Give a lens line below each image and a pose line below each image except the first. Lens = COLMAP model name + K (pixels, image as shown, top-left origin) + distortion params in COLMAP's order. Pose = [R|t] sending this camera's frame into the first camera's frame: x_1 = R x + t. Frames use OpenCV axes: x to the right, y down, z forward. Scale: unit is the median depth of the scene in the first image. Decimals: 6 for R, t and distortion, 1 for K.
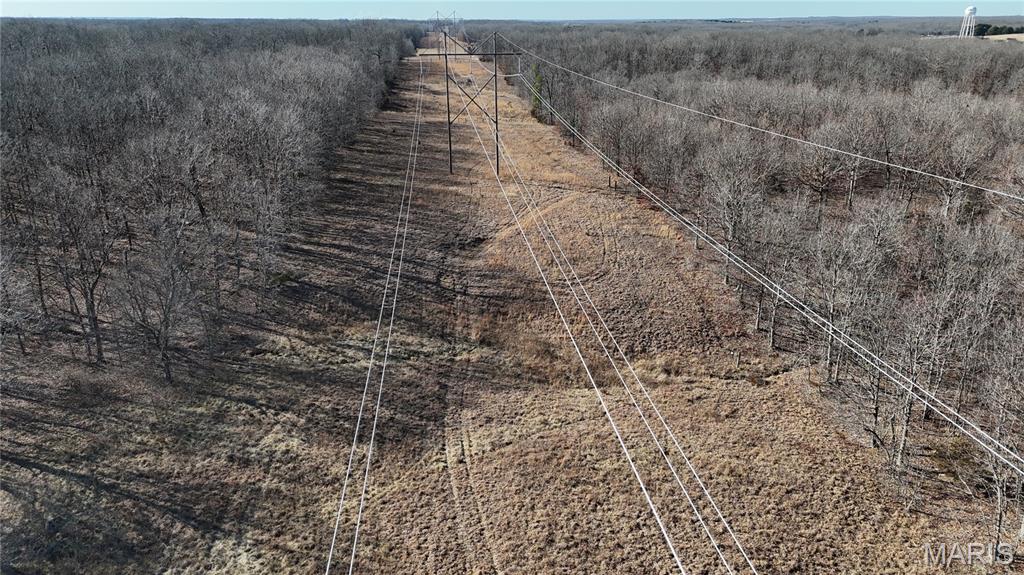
lens RADIAL K [[746.7, 0, 512.0], [0, 746.7, 287.5], [0, 0, 1]] dist [0.057705, -0.003567]
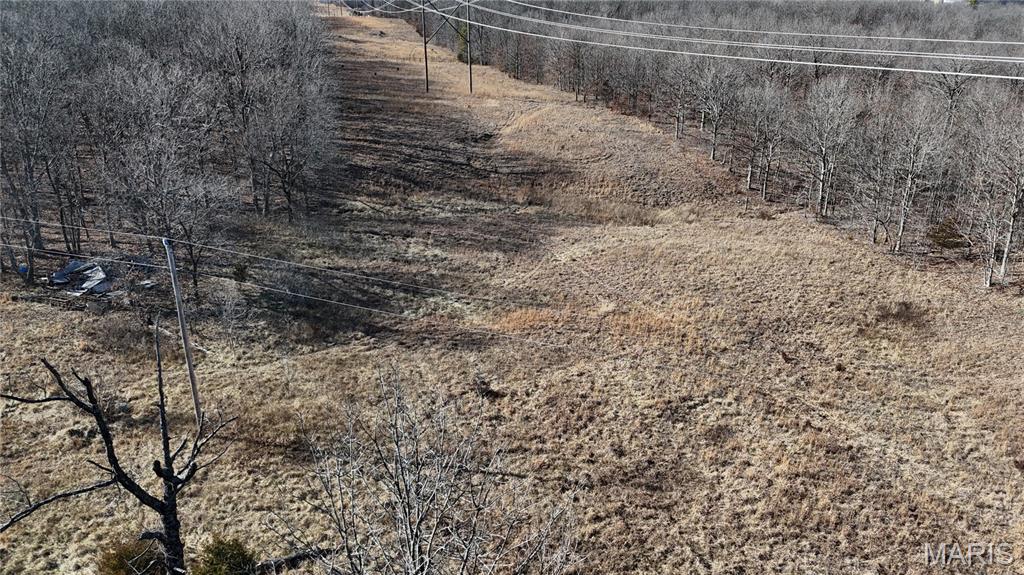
lens RADIAL K [[746.7, 0, 512.0], [0, 746.7, 287.5], [0, 0, 1]] dist [0.057705, -0.003567]
pose [[0.986597, -0.054974, 0.153638, -0.235876], [0.050069, 0.998110, 0.035618, 0.150752], [-0.155306, -0.027448, 0.987485, -0.121289]]
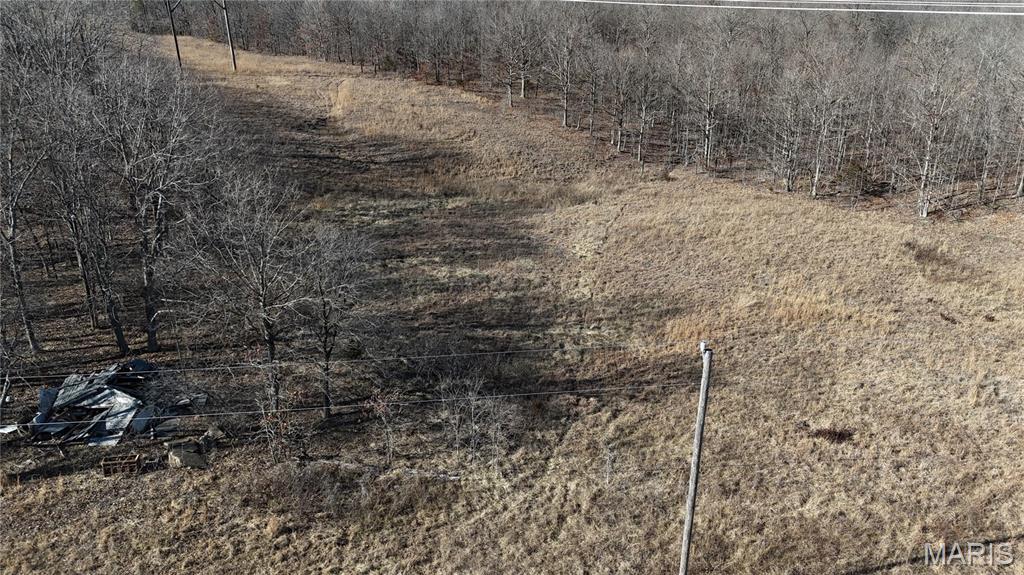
lens RADIAL K [[746.7, 0, 512.0], [0, 746.7, 287.5], [0, 0, 1]] dist [0.057705, -0.003567]
pose [[0.804612, -0.234477, 0.545546, -0.512884], [0.193035, 0.972120, 0.133118, 0.073748], [-0.561549, -0.001799, 0.827441, 0.109815]]
